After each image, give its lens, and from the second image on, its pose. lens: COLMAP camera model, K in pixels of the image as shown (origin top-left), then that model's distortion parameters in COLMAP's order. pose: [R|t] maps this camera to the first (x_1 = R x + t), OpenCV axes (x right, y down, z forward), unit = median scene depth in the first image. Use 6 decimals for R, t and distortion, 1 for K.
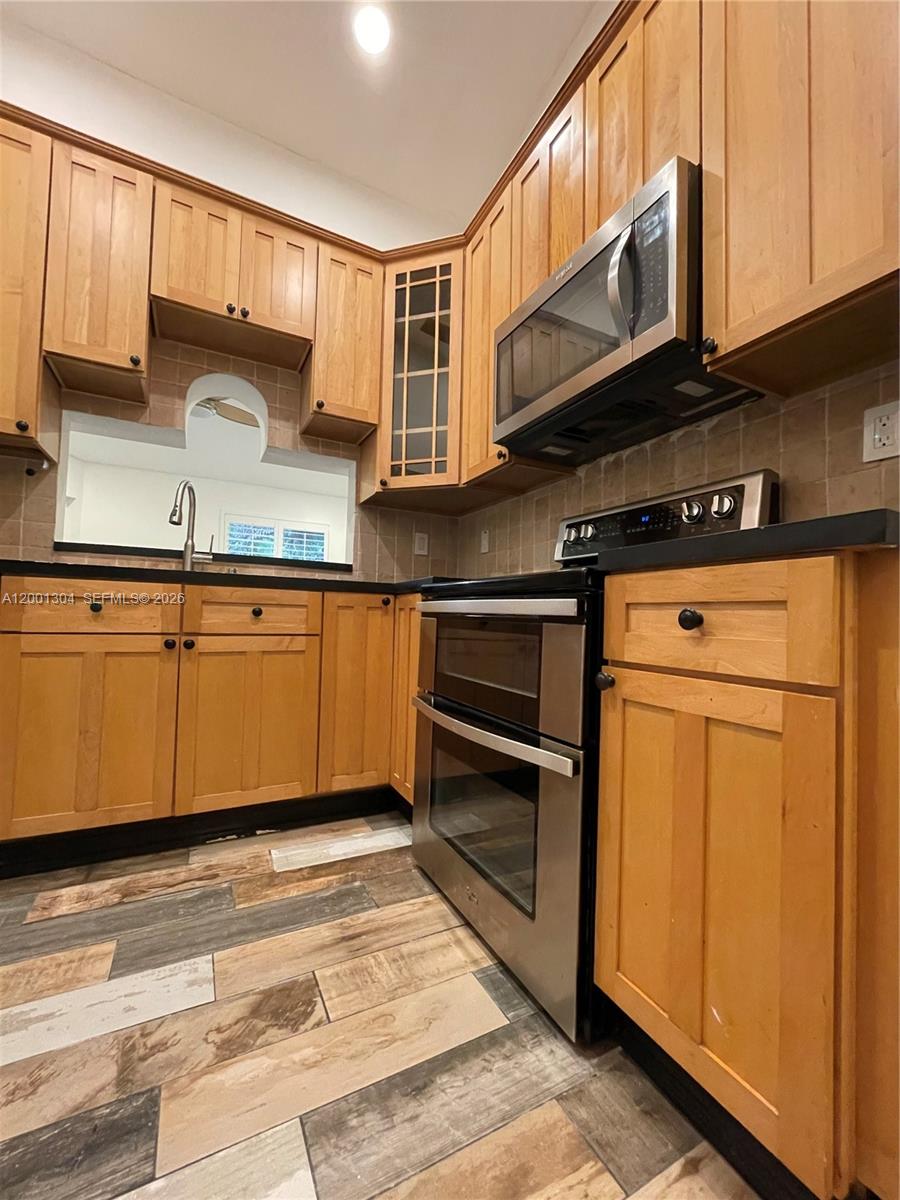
lens RADIAL K [[483.2, 0, 448.9], [0, 483.2, 597.9], [0, 0, 1]] dist [-0.001325, -0.000463]
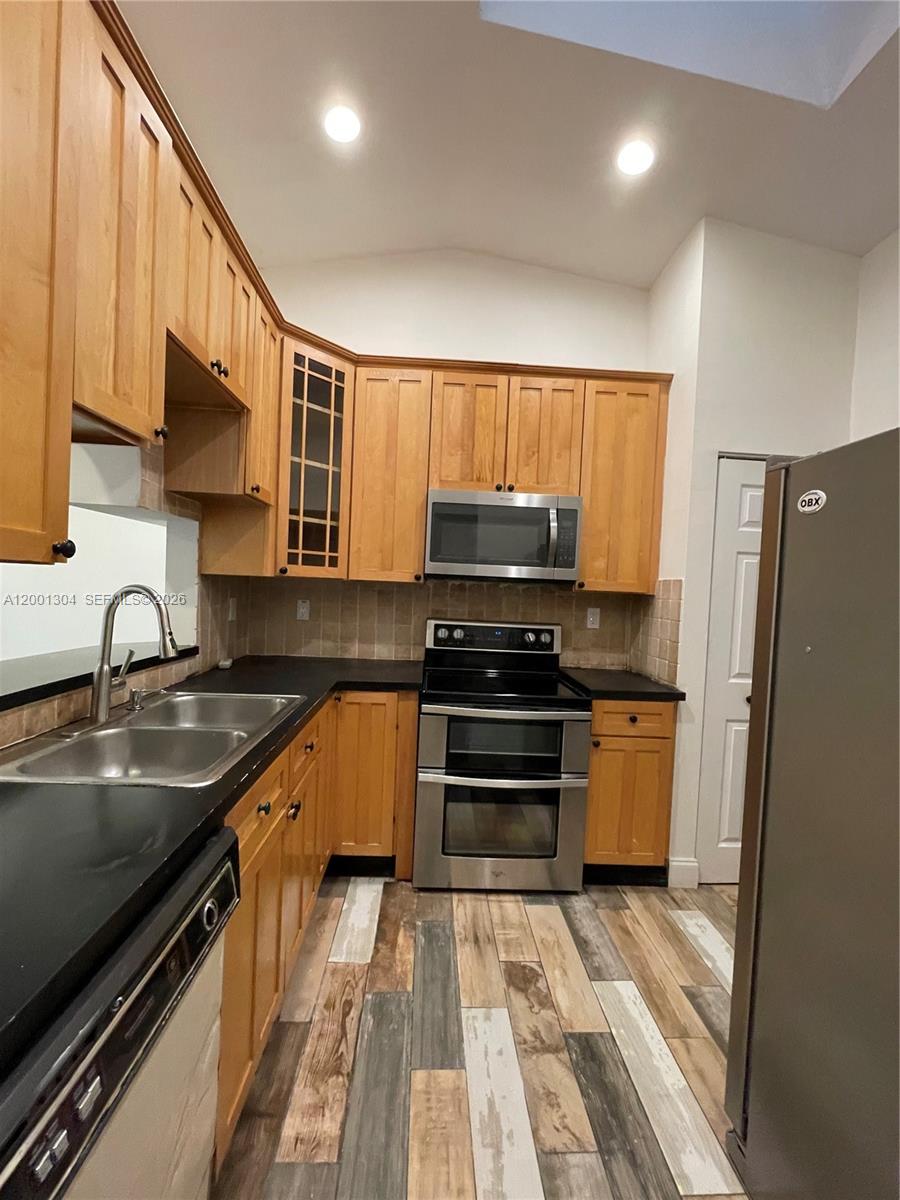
lens RADIAL K [[483.2, 0, 449.6], [0, 483.2, 598.6], [0, 0, 1]] dist [-0.001325, -0.000463]
pose [[0.429839, -0.029376, 0.902428, -1.512241], [-0.067143, 0.995663, 0.064392, -0.462239], [-0.900406, -0.088270, 0.426003, 0.471161]]
